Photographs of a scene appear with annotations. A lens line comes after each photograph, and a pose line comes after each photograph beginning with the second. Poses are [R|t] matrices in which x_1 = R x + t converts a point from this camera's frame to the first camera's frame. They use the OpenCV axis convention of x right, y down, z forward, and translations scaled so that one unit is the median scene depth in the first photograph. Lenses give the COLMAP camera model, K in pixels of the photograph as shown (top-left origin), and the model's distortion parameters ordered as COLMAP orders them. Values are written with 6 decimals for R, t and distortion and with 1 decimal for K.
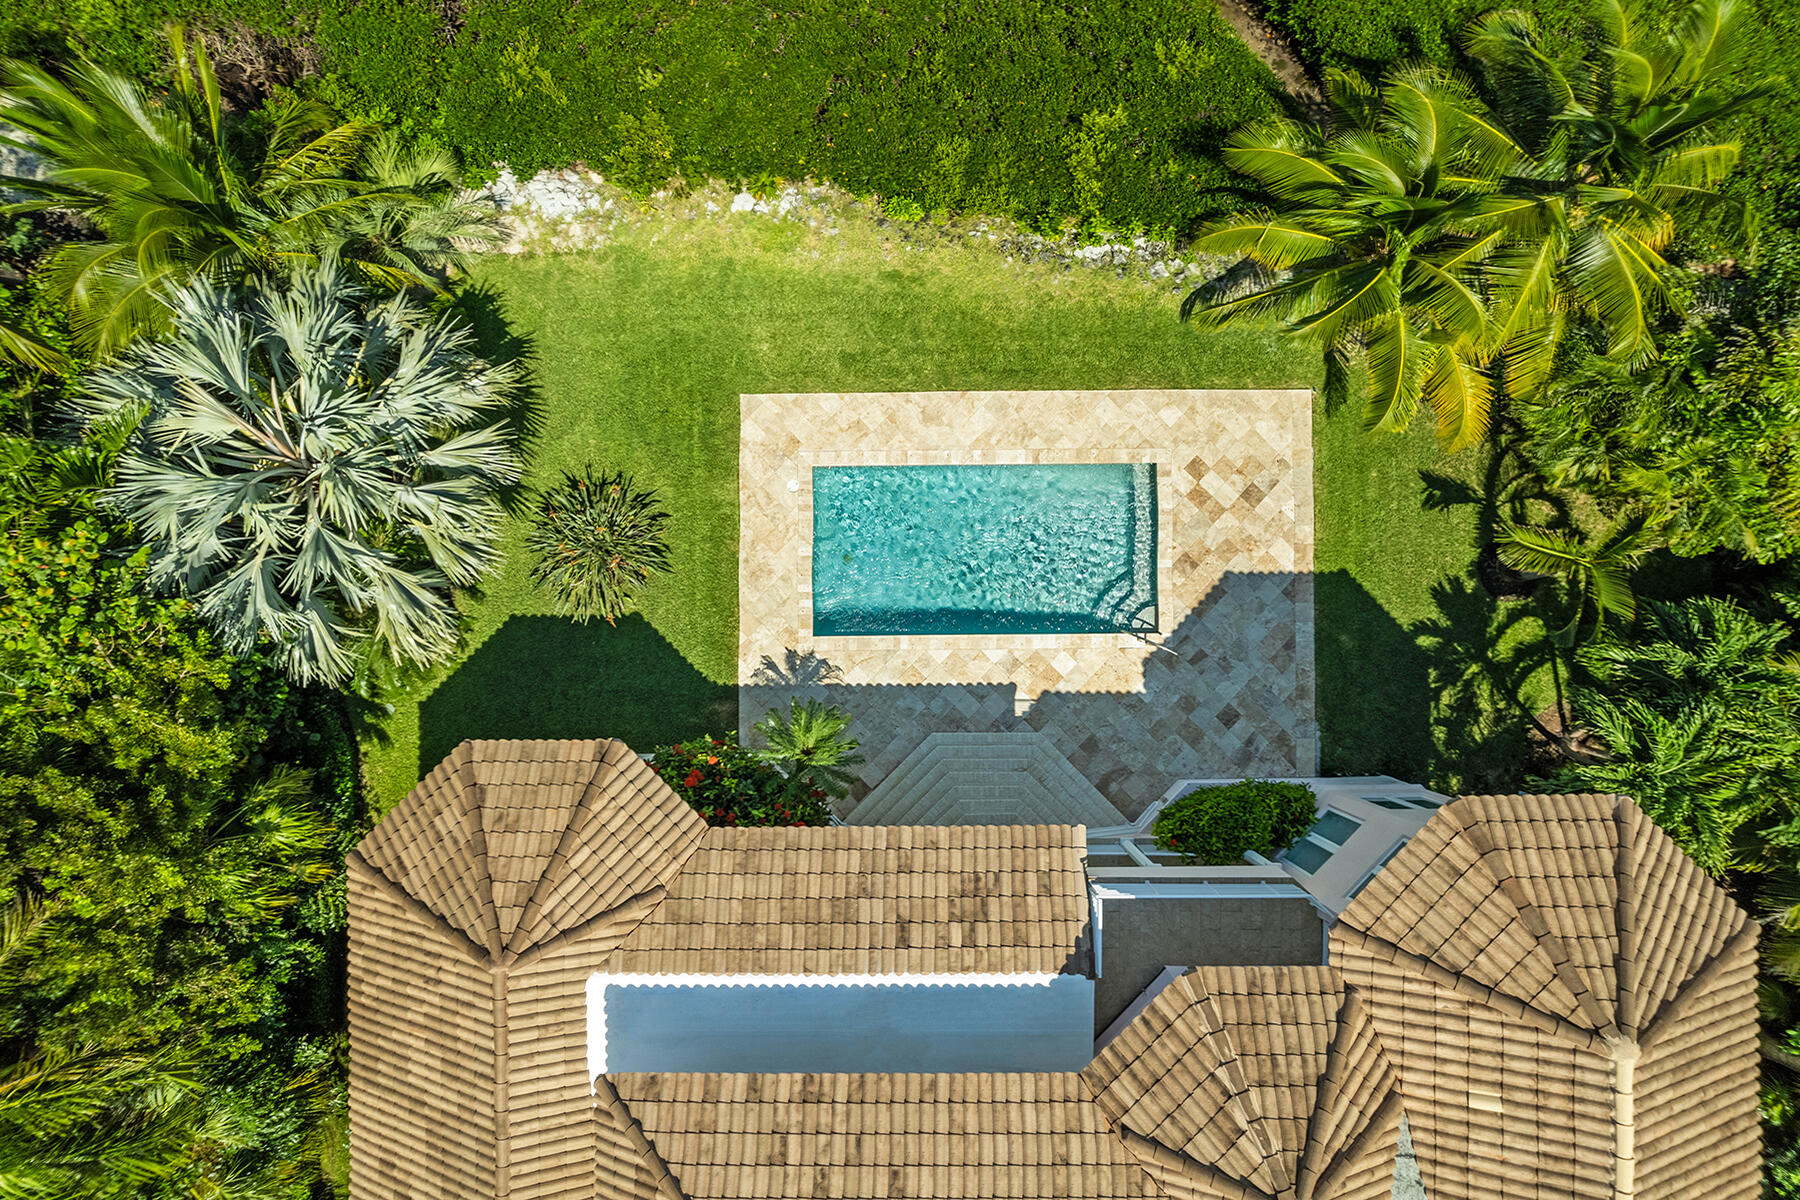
lens RADIAL K [[1177.3, 0, 896.0], [0, 1177.3, 611.4], [0, 0, 1]] dist [-0.039540, 0.047113]
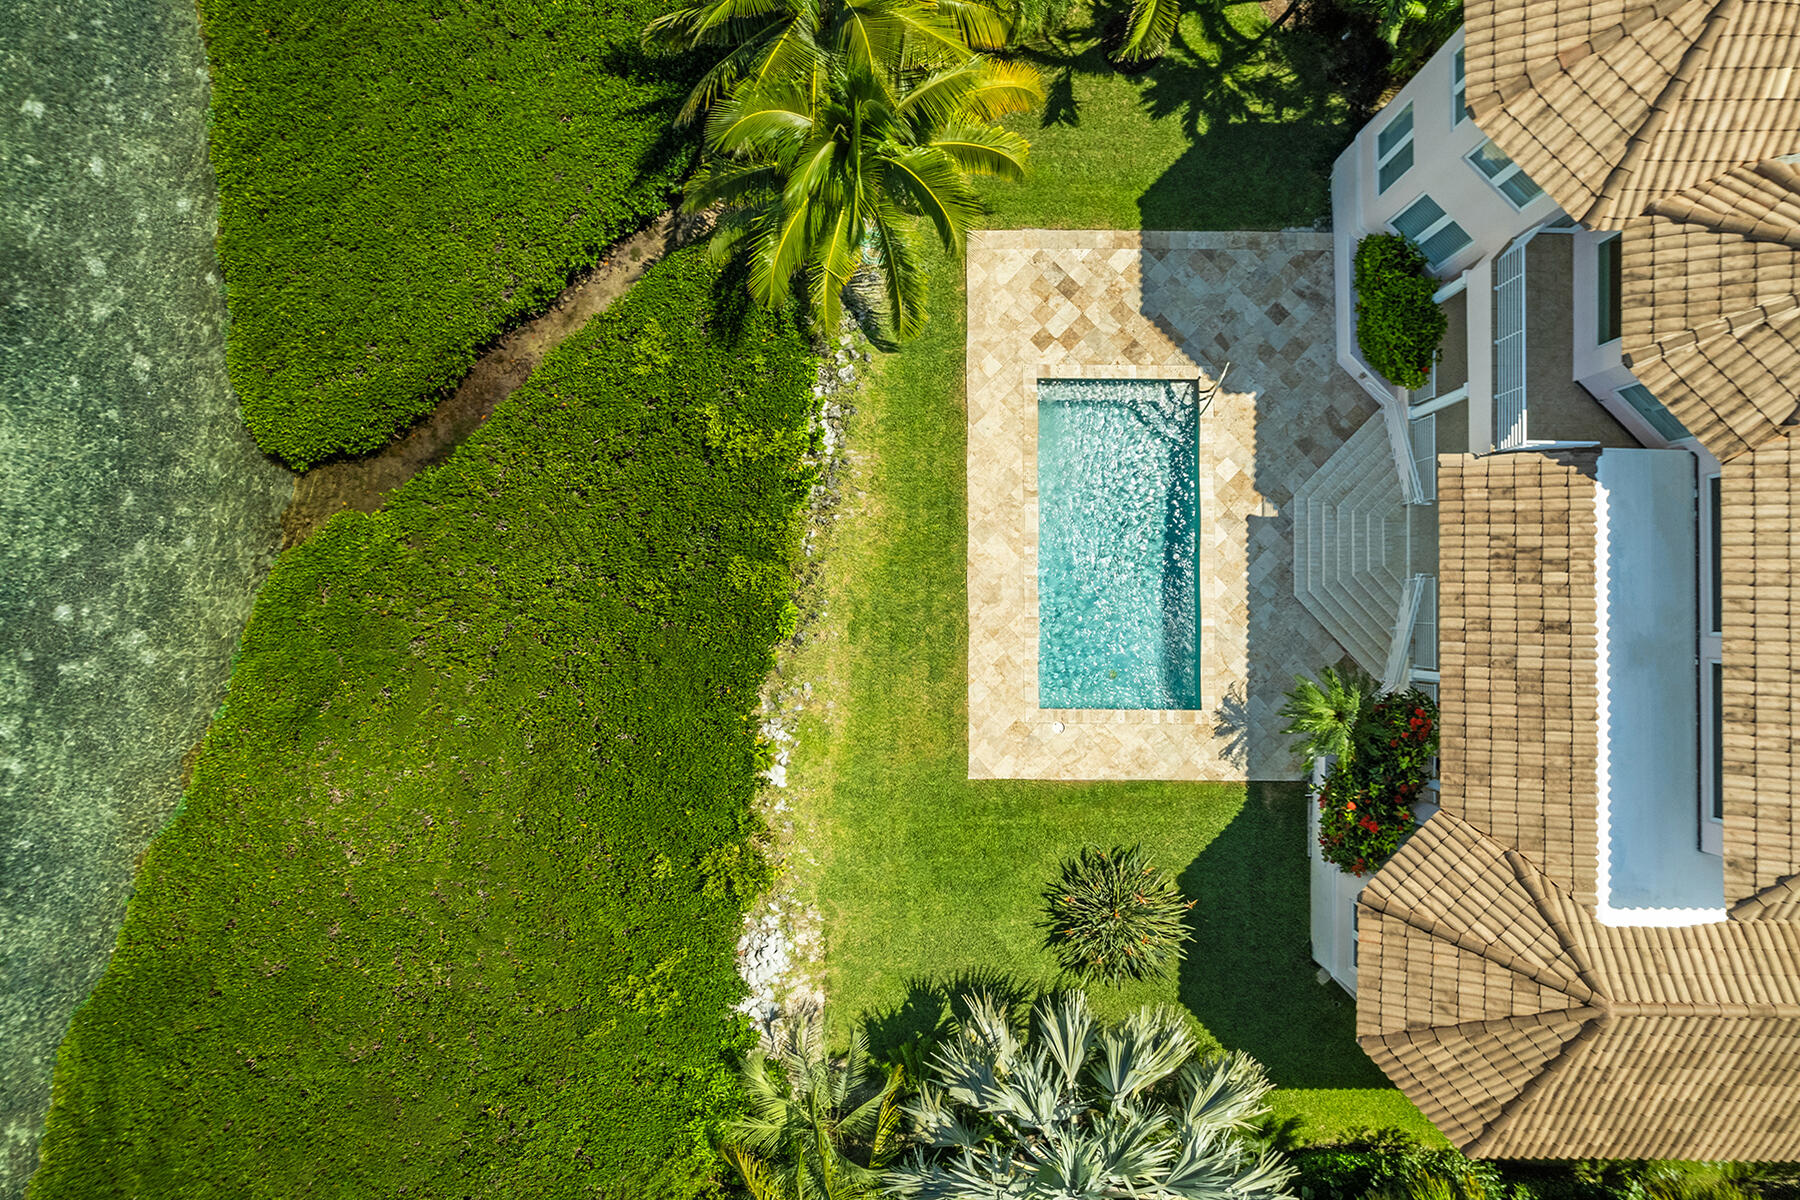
lens RADIAL K [[1177.3, 0, 830.6], [0, 1177.3, 602.6], [0, 0, 1]] dist [-0.039540, 0.047113]
pose [[0.007311, -0.999825, 0.017194, 0.004031], [0.999707, 0.007705, 0.022950, -0.332749], [-0.023078, 0.017021, 0.999589, -0.034386]]
